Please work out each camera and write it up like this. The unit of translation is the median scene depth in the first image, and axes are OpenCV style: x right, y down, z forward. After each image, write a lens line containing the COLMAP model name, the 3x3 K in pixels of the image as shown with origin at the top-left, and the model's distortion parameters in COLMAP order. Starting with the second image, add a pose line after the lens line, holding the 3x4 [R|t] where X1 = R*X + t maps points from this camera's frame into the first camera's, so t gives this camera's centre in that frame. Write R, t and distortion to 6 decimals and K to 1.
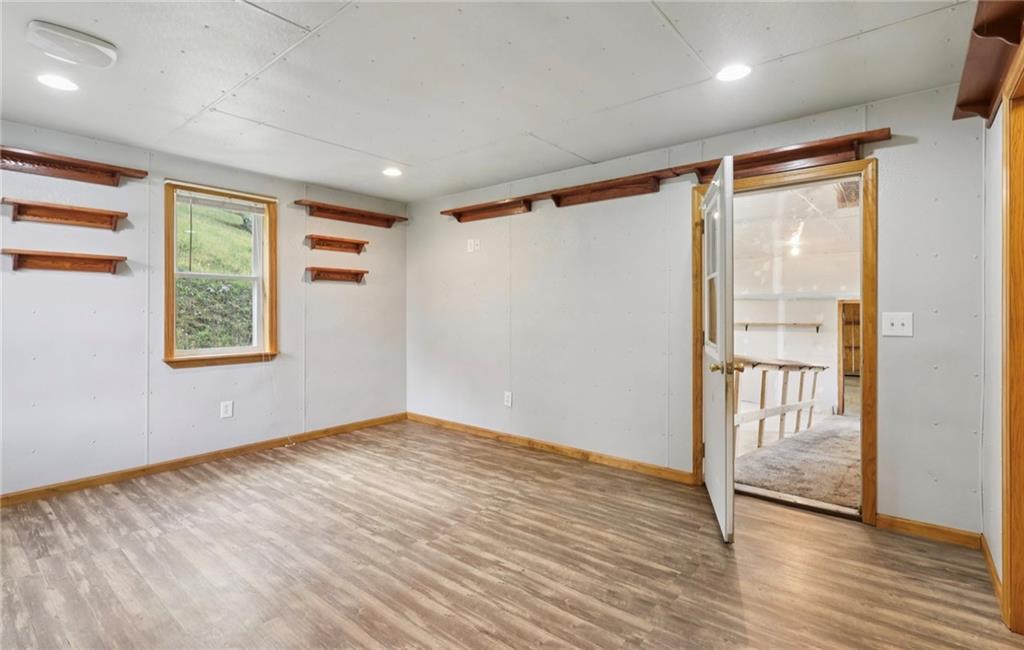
lens RADIAL K [[484.7, 0, 513.0], [0, 484.7, 309.3], [0, 0, 1]] dist [0.000812, 0.001838]
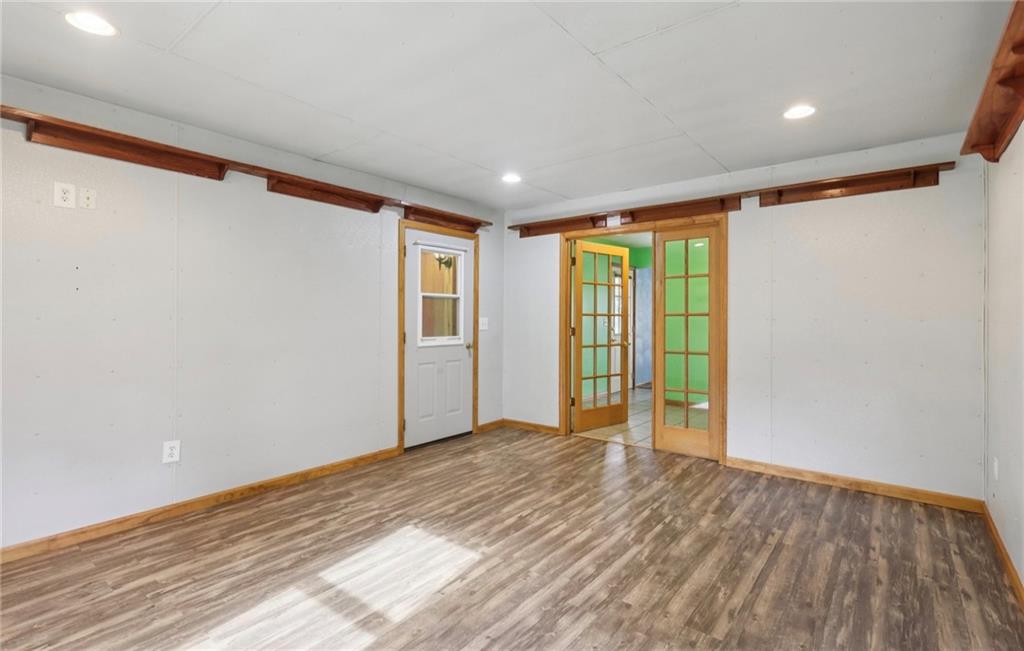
lens RADIAL K [[484.7, 0, 515.6], [0, 484.7, 323.2], [0, 0, 1]] dist [0.000812, 0.001838]
pose [[-0.026730, -0.013524, 0.999551, -0.875702], [-0.003330, 0.999904, 0.013440, 0.000850], [-0.999637, -0.002969, -0.026773, 0.715199]]
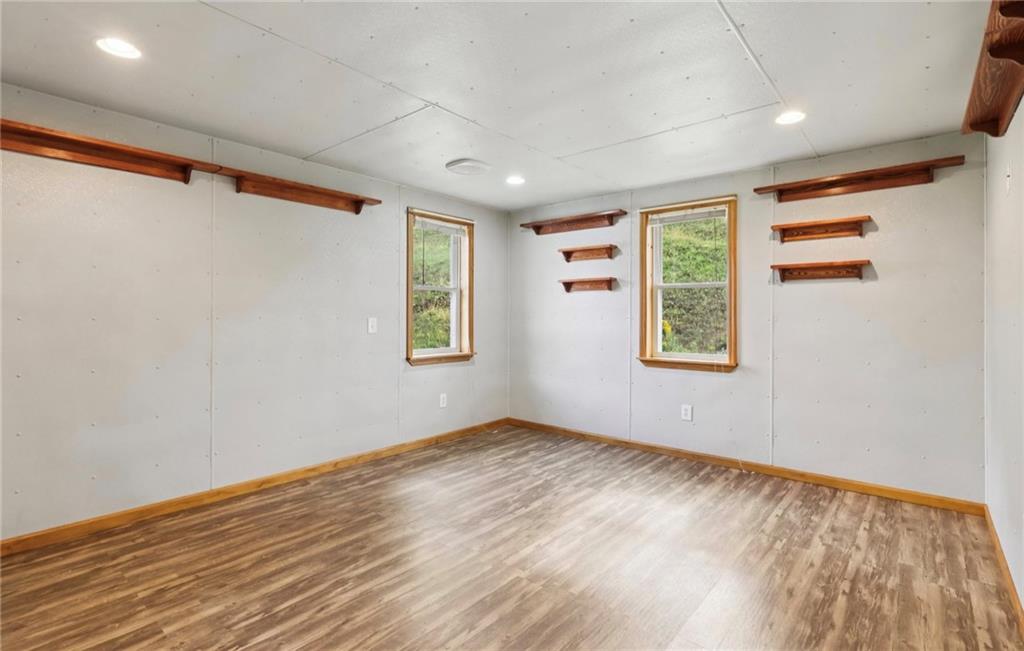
lens RADIAL K [[484.7, 0, 510.4], [0, 484.7, 316.8], [0, 0, 1]] dist [0.000812, 0.001838]
pose [[-0.013783, 0.000374, -0.999905, 0.531849], [-0.002138, 0.999998, 0.000403, 0.000564], [0.999903, 0.002144, -0.013782, 0.733804]]
